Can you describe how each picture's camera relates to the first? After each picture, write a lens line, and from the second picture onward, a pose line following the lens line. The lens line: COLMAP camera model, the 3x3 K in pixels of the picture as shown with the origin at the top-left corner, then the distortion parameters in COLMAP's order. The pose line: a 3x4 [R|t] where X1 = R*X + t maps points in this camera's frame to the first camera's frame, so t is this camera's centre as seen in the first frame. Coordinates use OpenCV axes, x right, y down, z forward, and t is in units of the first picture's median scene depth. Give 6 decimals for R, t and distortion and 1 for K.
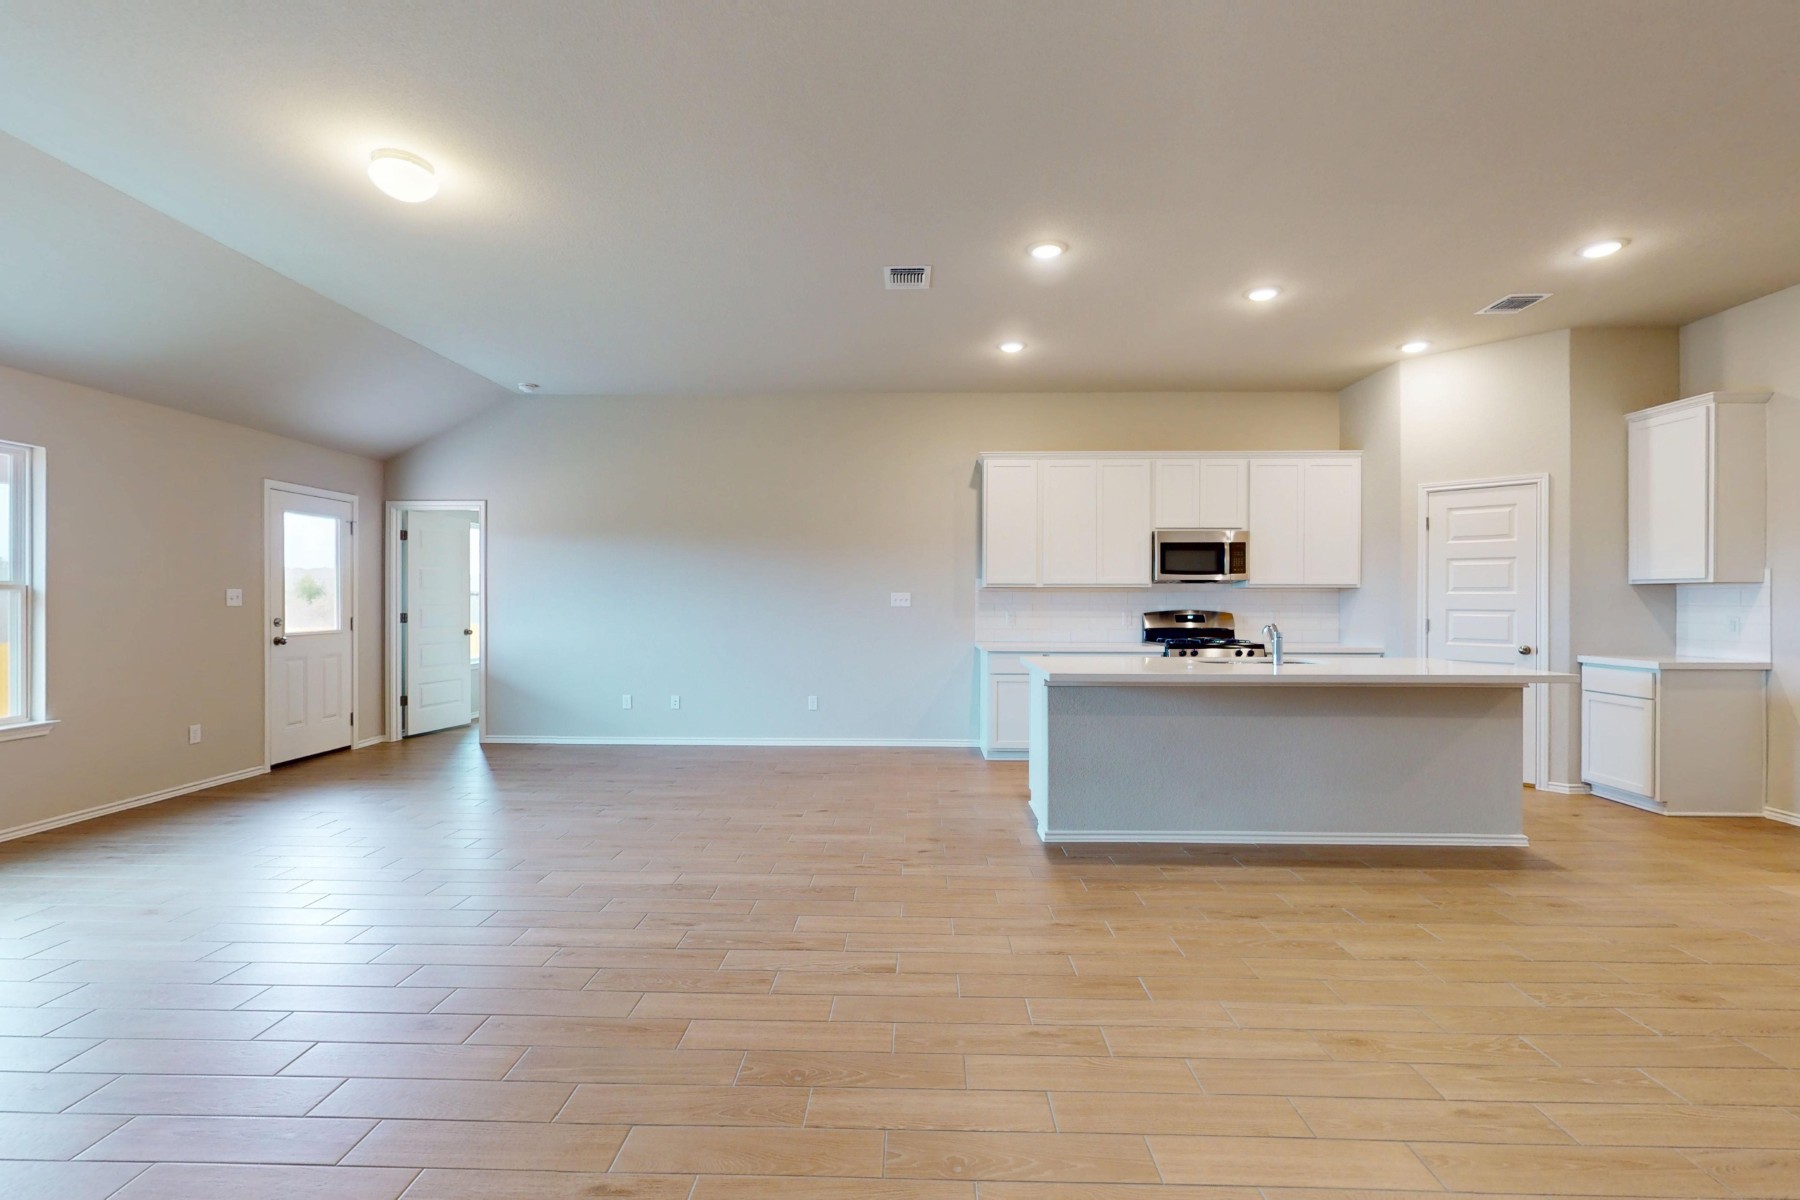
lens RADIAL K [[781.4, 0, 898.9], [0, 781.4, 604.5], [0, 0, 1]] dist [0.001271, -0.000882]
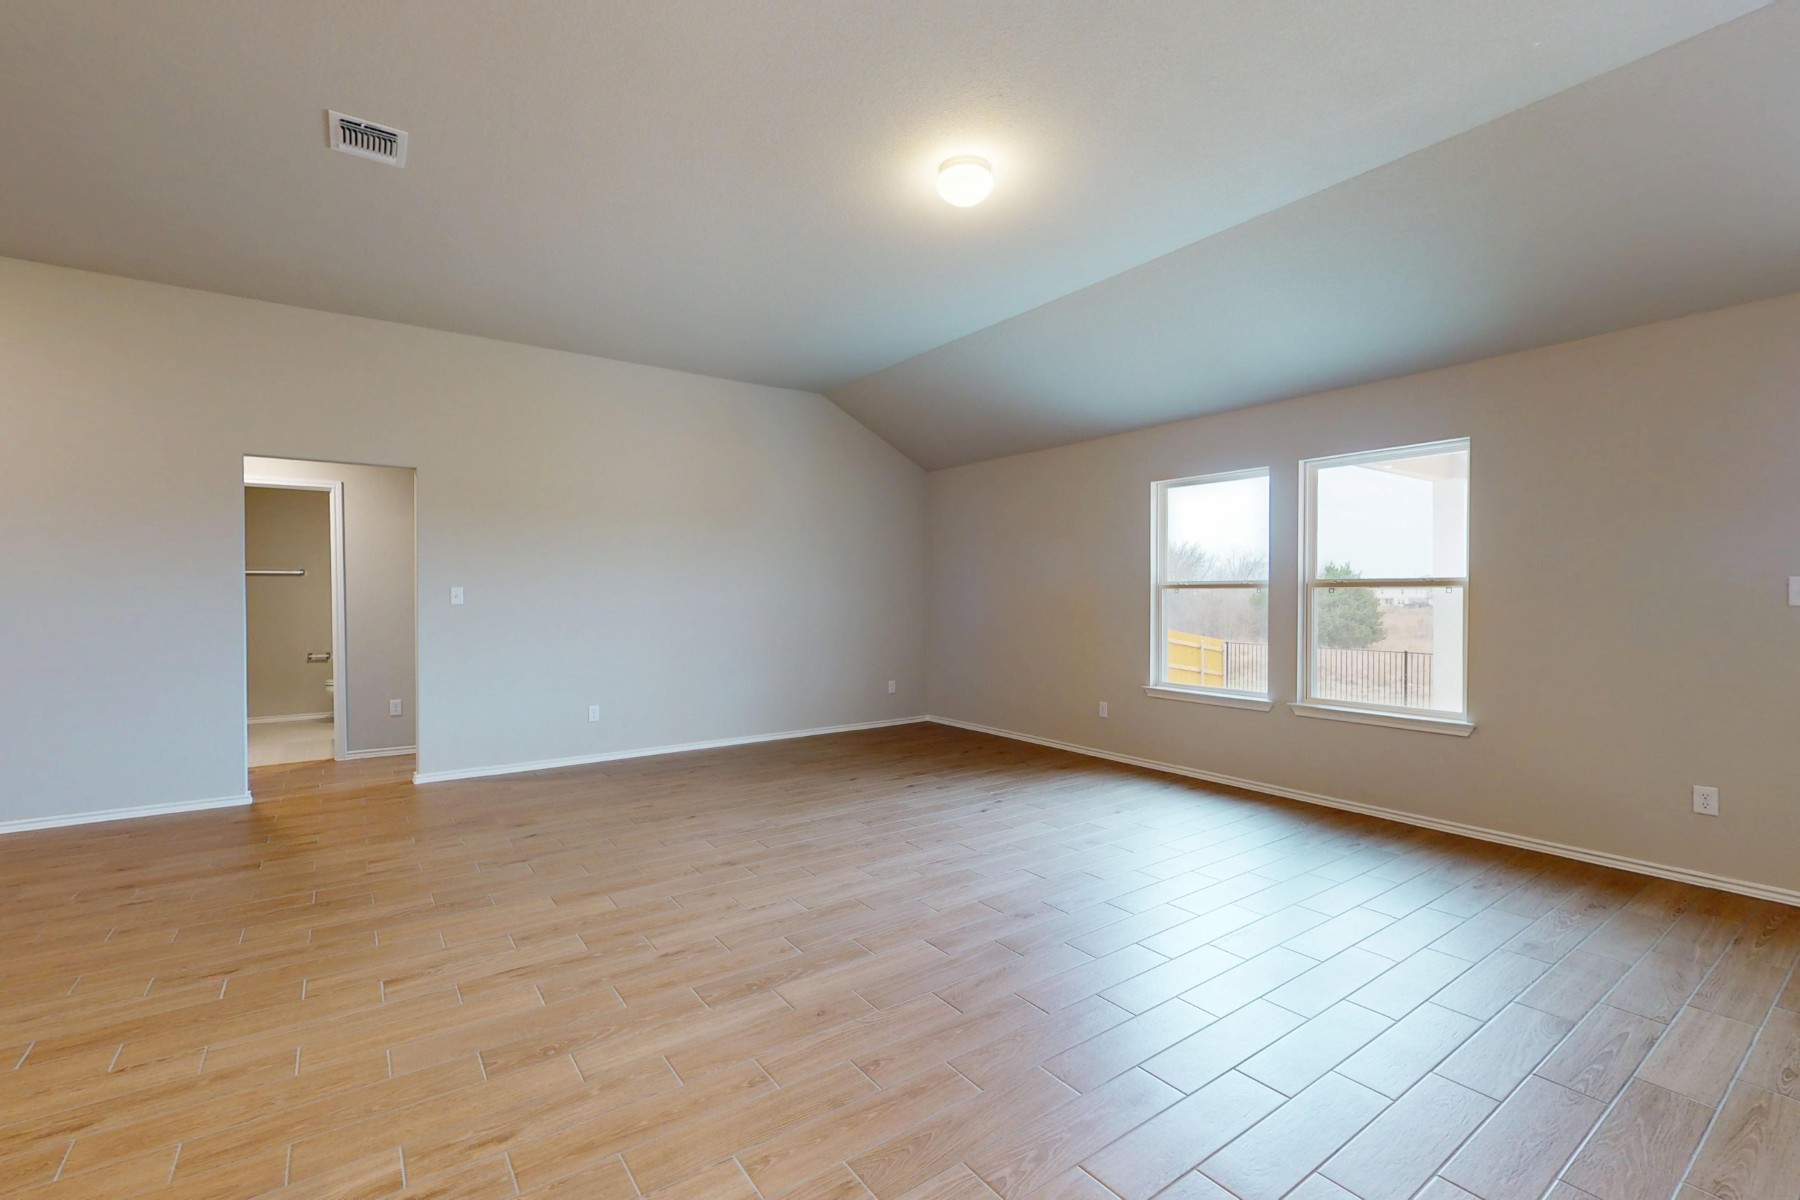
lens RADIAL K [[781.4, 0, 901.5], [0, 781.4, 604.7], [0, 0, 1]] dist [0.001271, -0.000882]
pose [[-0.796051, 0.004333, -0.605215, 0.030610], [-0.004333, 0.999908, 0.012858, -0.003742], [0.605215, 0.012858, -0.795959, 0.972535]]
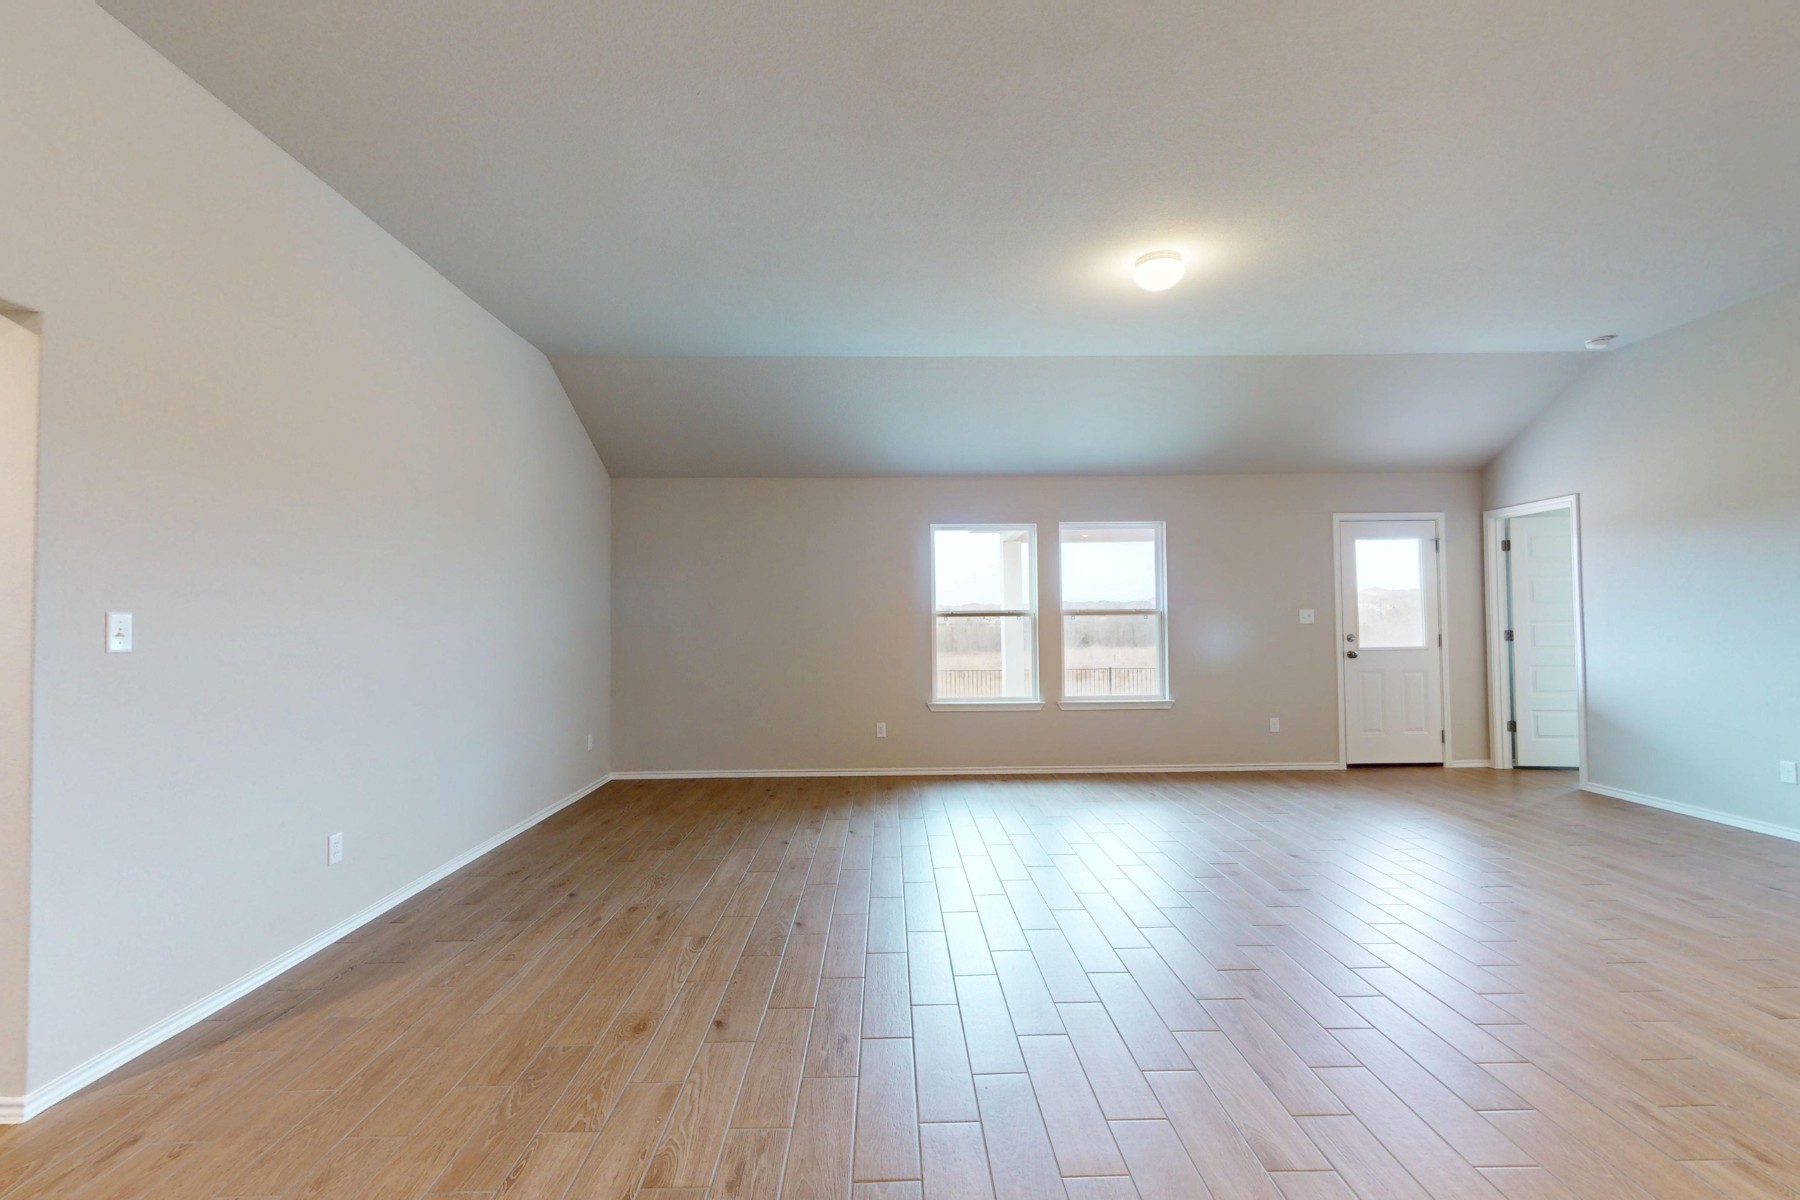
lens RADIAL K [[781.4, 0, 901.0], [0, 781.4, 602.5], [0, 0, 1]] dist [0.001271, -0.000882]
pose [[0.043067, -0.031225, -0.998584, 0.300961], [0.008705, 0.999485, -0.030878, 0.000886], [0.999034, -0.007363, 0.043317, 0.299273]]
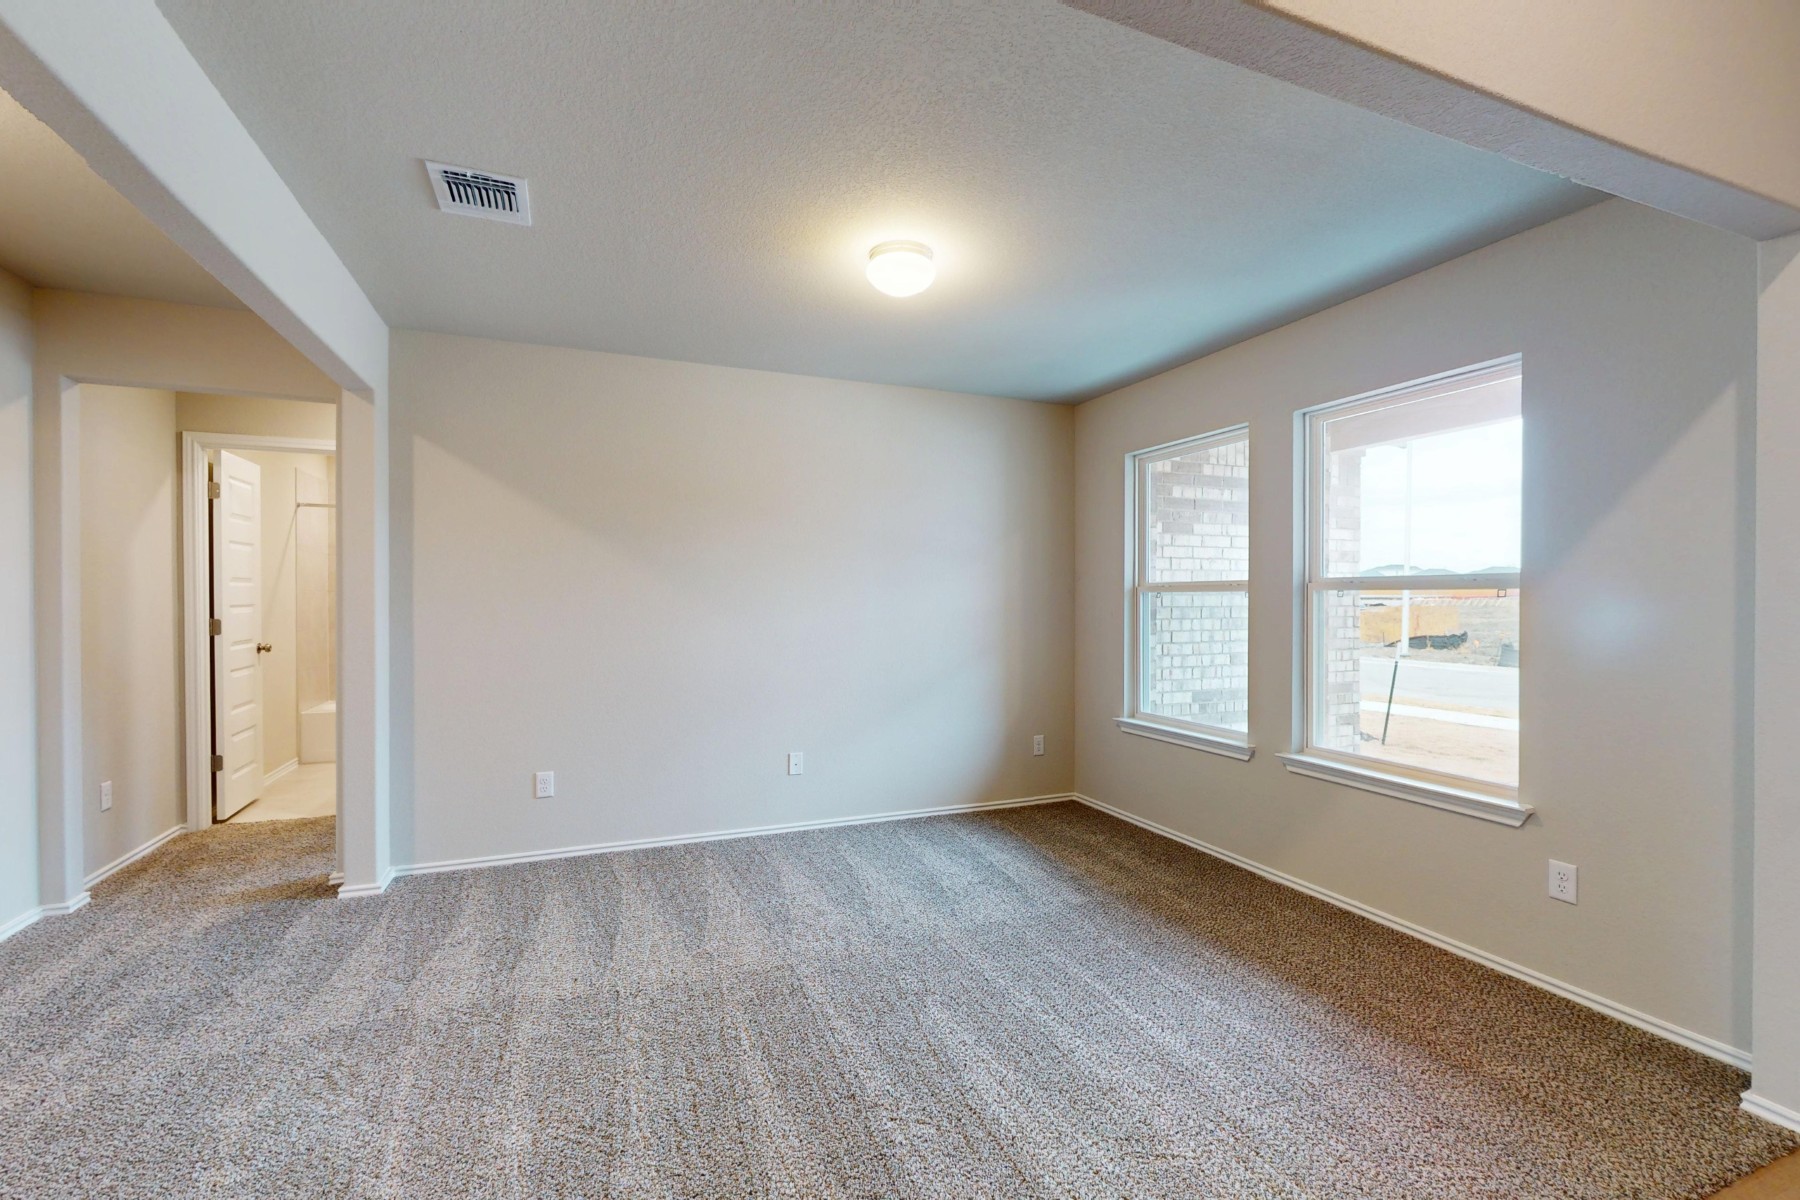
lens RADIAL K [[781.4, 0, 898.3], [0, 781.4, 601.4], [0, 0, 1]] dist [0.001271, -0.000882]
pose [[-0.916828, 0.000917, -0.399281, -0.291416], [0.001186, 0.999999, -0.000425, -0.004996], [0.399280, -0.000863, -0.916829, 1.002473]]
